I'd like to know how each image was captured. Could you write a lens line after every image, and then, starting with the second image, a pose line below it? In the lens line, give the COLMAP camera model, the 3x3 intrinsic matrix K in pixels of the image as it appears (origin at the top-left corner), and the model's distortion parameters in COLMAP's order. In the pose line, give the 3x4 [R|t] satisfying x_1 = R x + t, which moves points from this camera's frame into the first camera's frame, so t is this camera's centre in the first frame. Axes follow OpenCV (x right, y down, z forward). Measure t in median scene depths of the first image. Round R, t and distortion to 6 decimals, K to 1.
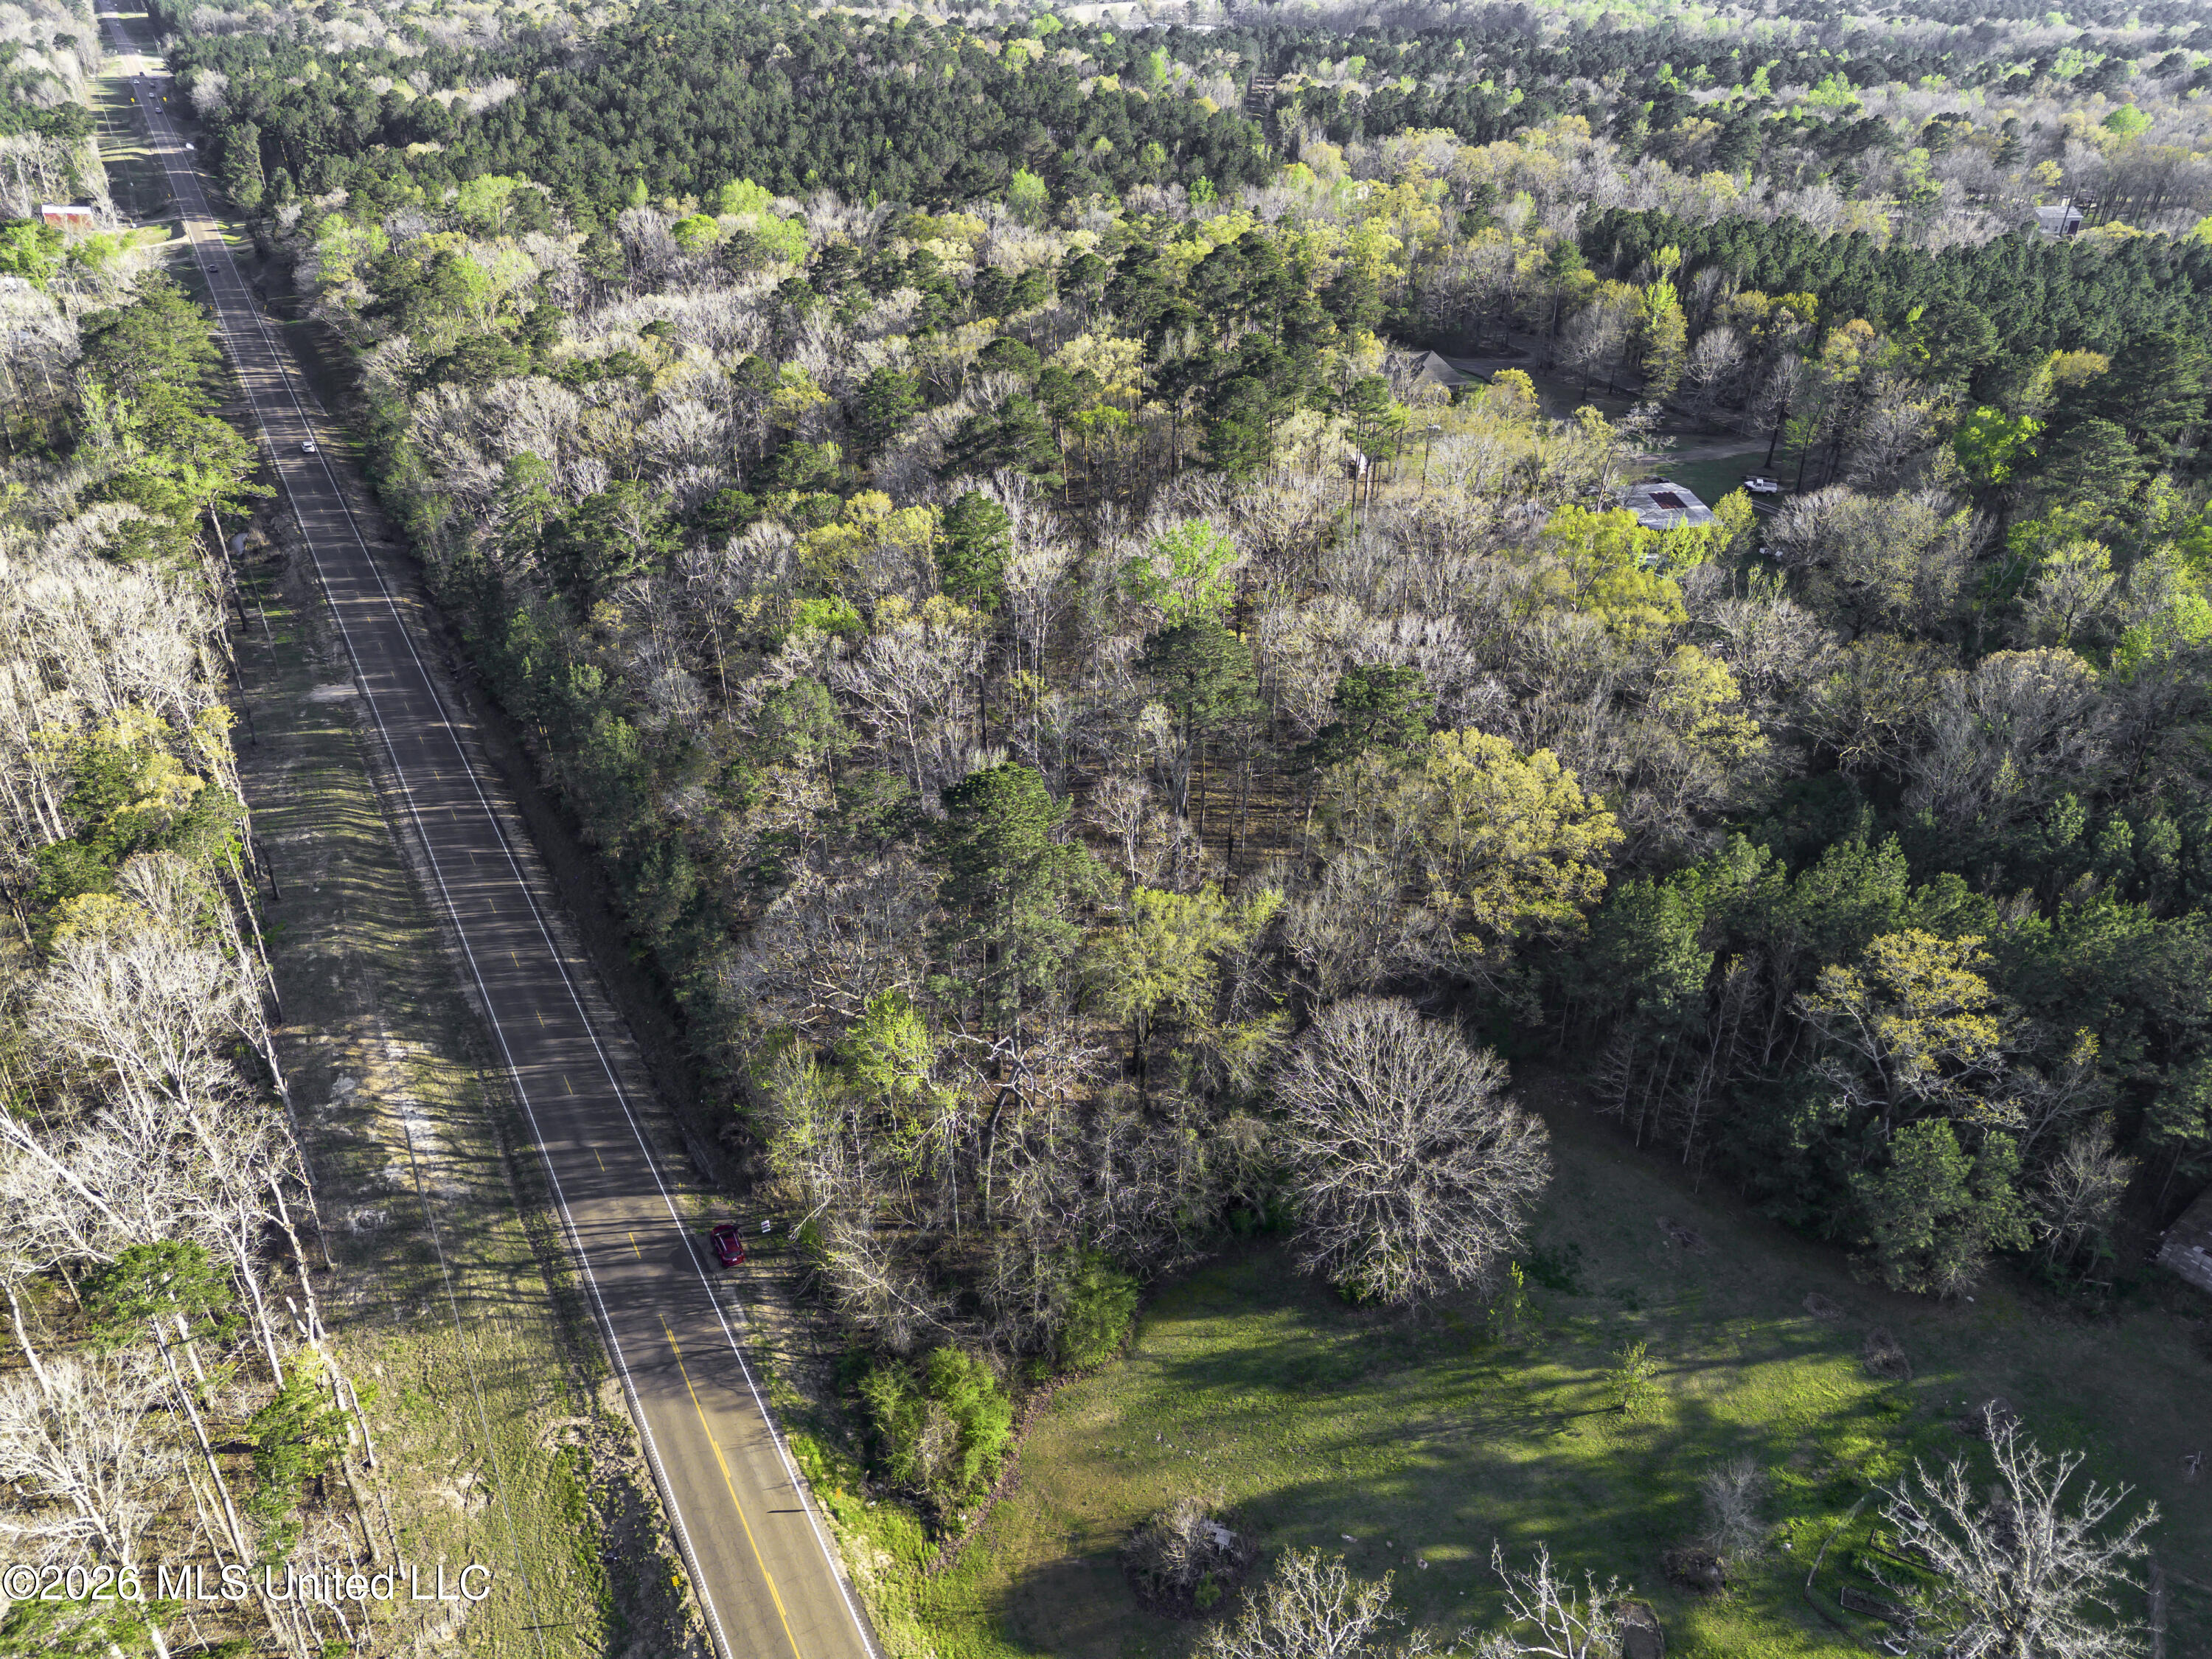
lens RADIAL K [[1553.0, 0, 1106.0], [0, 1553.0, 836.5], [0, 0, 1]] dist [0.076140, -0.064267]
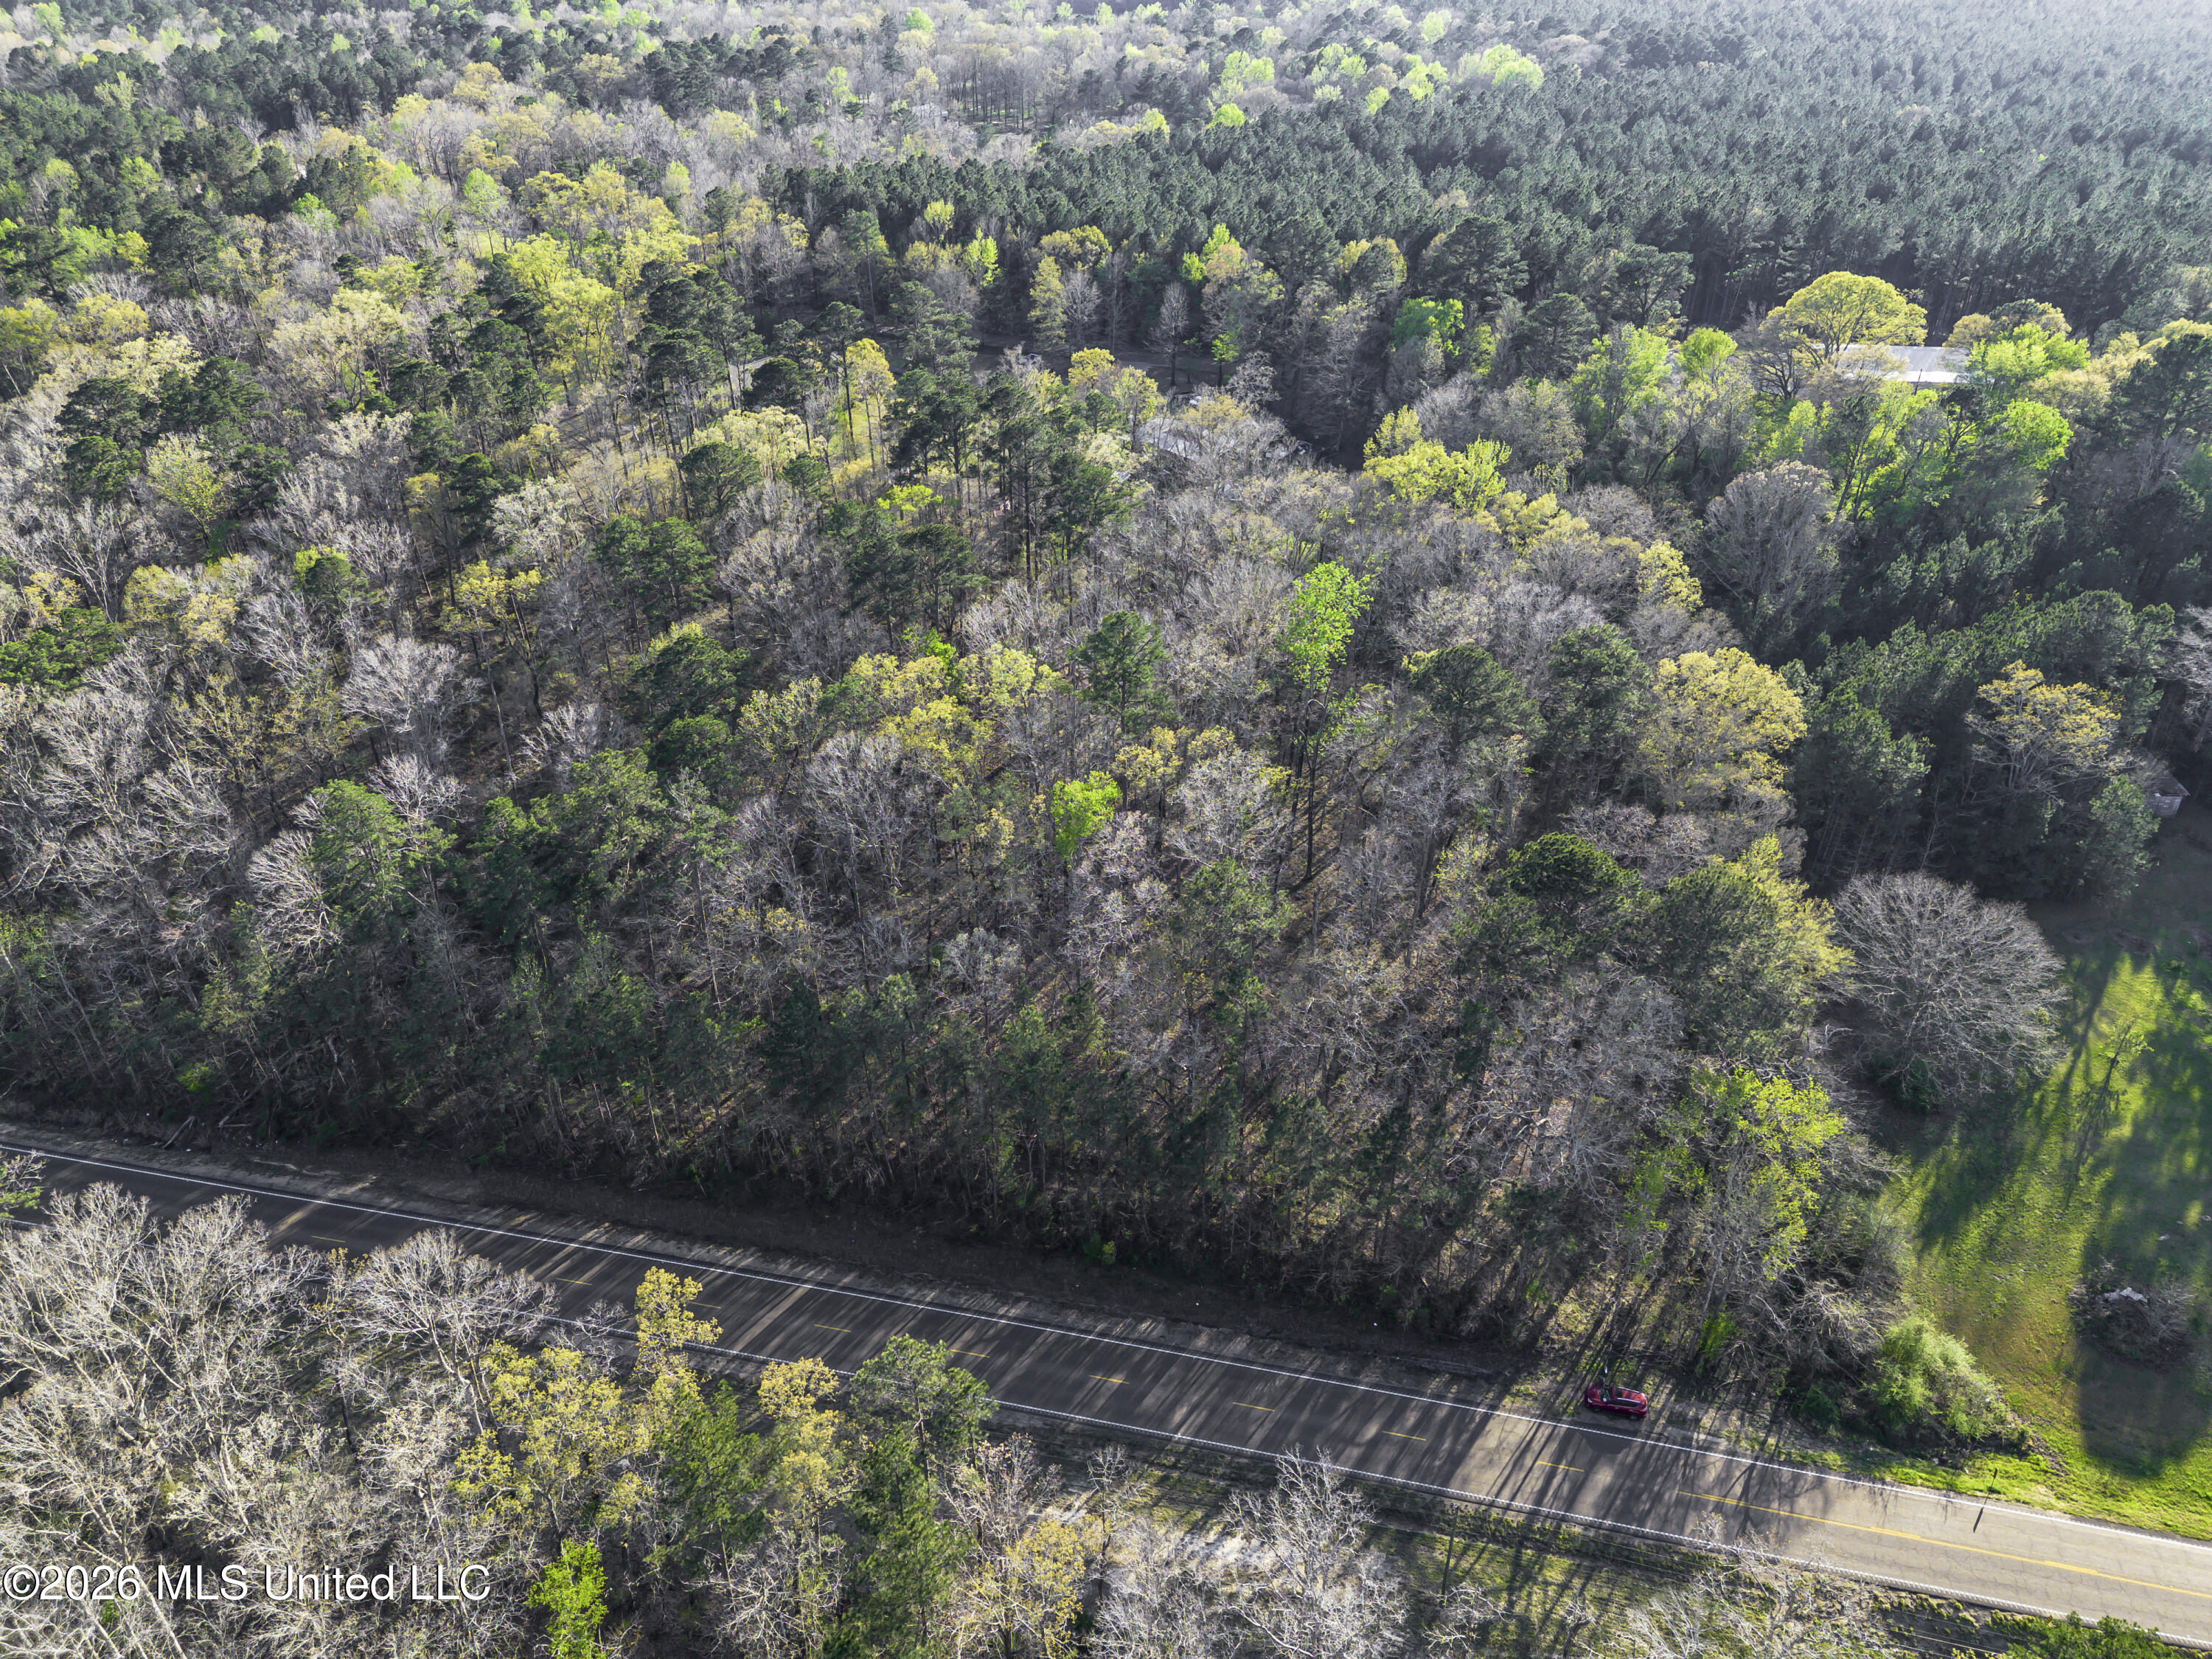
lens RADIAL K [[1560.5, 0, 1106.0], [0, 1560.5, 829.5], [0, 0, 1]] dist [0.063931, -0.044273]
pose [[0.670104, -0.408416, 0.619804, -0.814318], [0.375267, 0.906847, 0.191840, -0.326732], [-0.640418, 0.104039, 0.760947, 0.374144]]
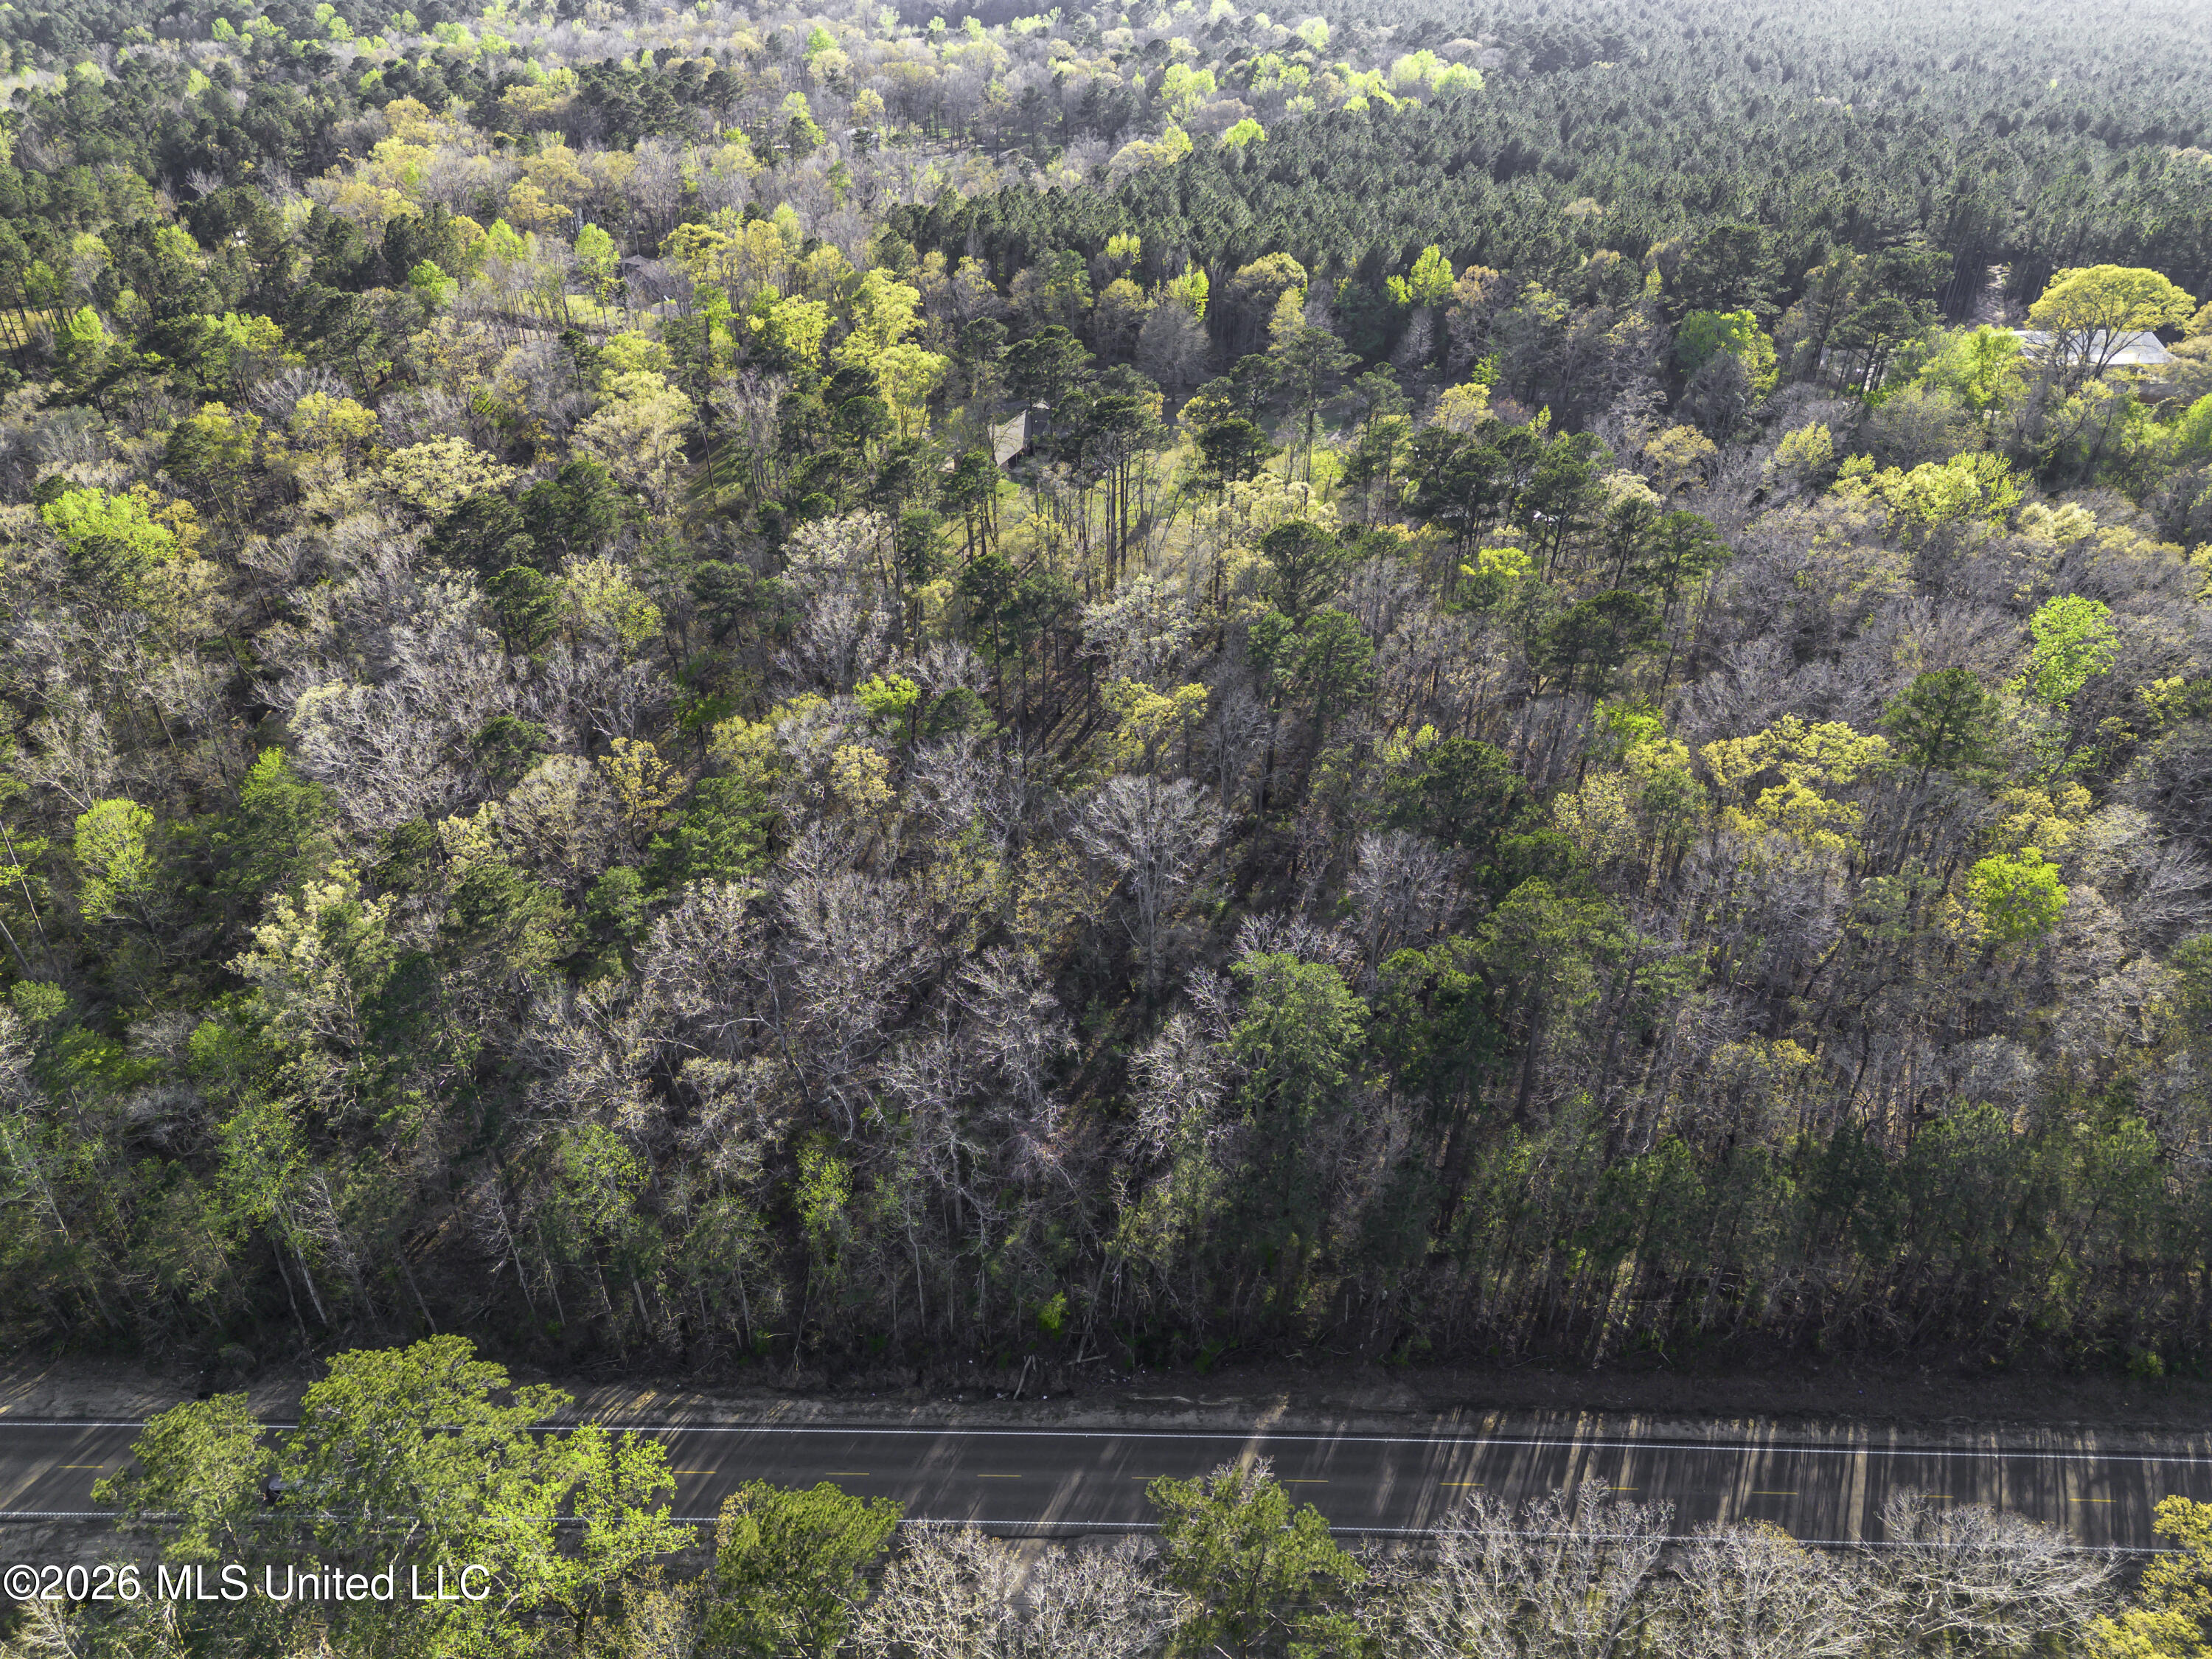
lens RADIAL K [[1553.0, 0, 1106.0], [0, 1553.0, 836.5], [0, 0, 1]] dist [0.076140, -0.064267]
pose [[0.508728, -0.474242, 0.718533, -1.128418], [0.433846, 0.862103, 0.261833, -0.654589], [-0.743622, 0.178531, 0.644324, 0.927943]]
